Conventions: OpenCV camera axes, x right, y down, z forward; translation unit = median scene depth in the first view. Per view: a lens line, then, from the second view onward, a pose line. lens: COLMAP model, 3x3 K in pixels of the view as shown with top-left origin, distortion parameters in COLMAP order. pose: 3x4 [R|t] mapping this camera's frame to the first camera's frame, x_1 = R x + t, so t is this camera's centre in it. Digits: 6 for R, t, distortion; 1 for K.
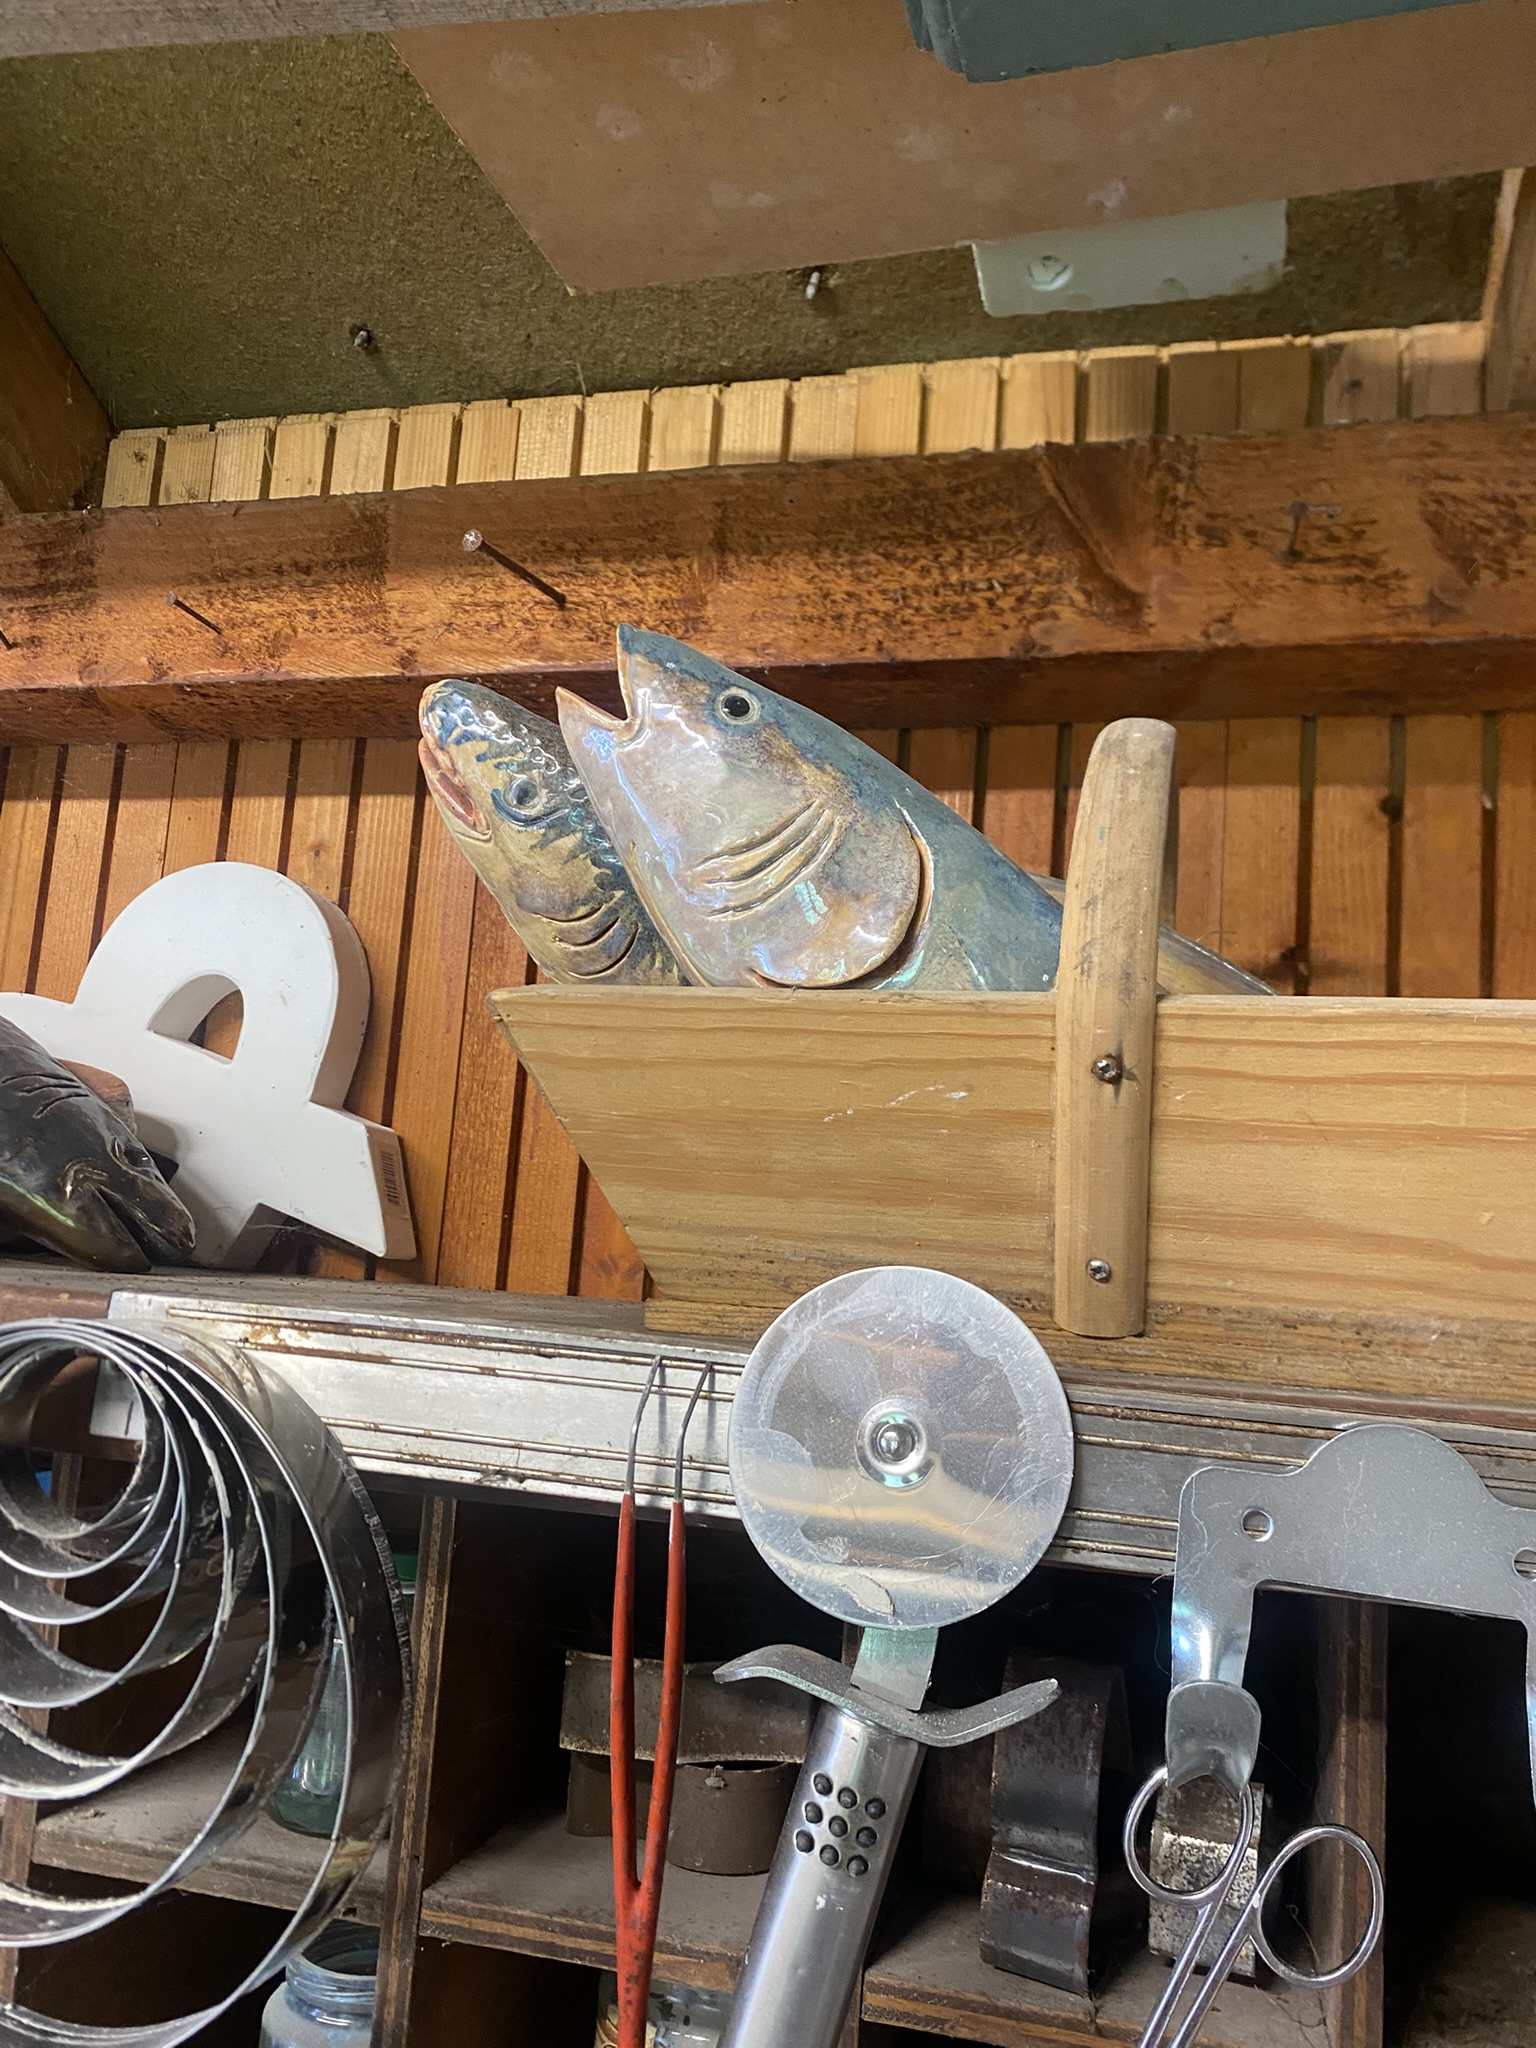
lens RADIAL K [[1595.4, 0, 776.0], [0, 1595.4, 1025.9], [0, 0, 1]] dist [0.041155, -0.014208]
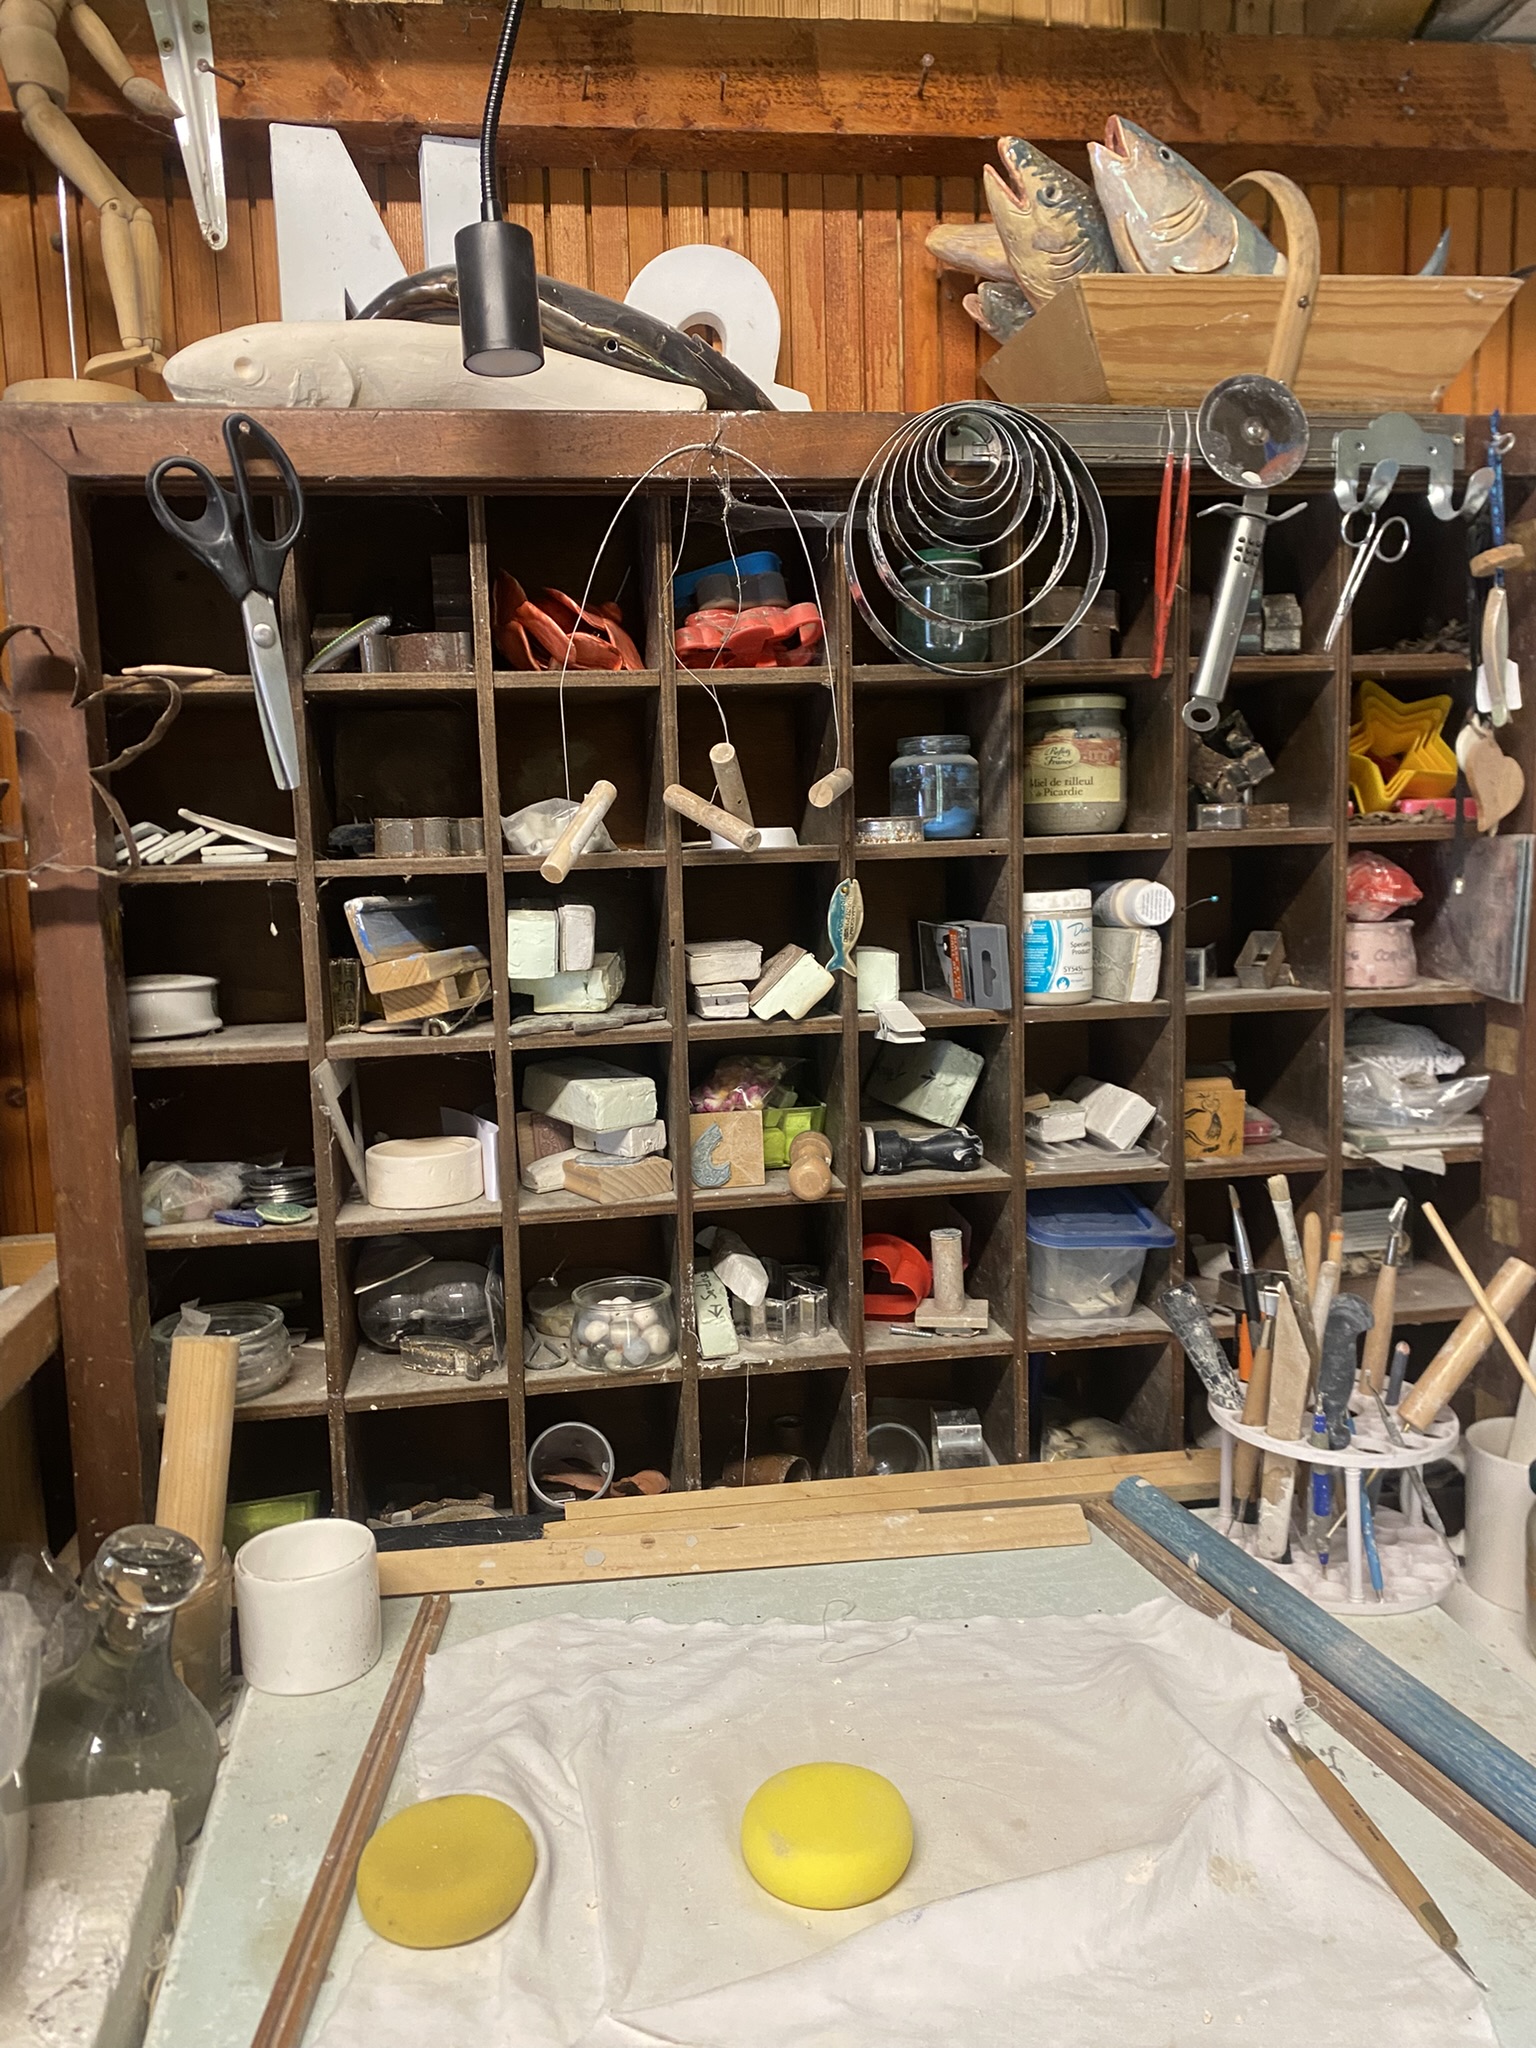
lens RADIAL K [[1595.4, 0, 761.6], [0, 1595.4, 1017.5], [0, 0, 1]] dist [0.041155, -0.014208]
pose [[0.913775, -0.139156, 0.381641, -1.308935], [0.036468, 0.963803, 0.264109, 0.309753], [-0.404579, -0.227418, 0.885775, -0.977586]]
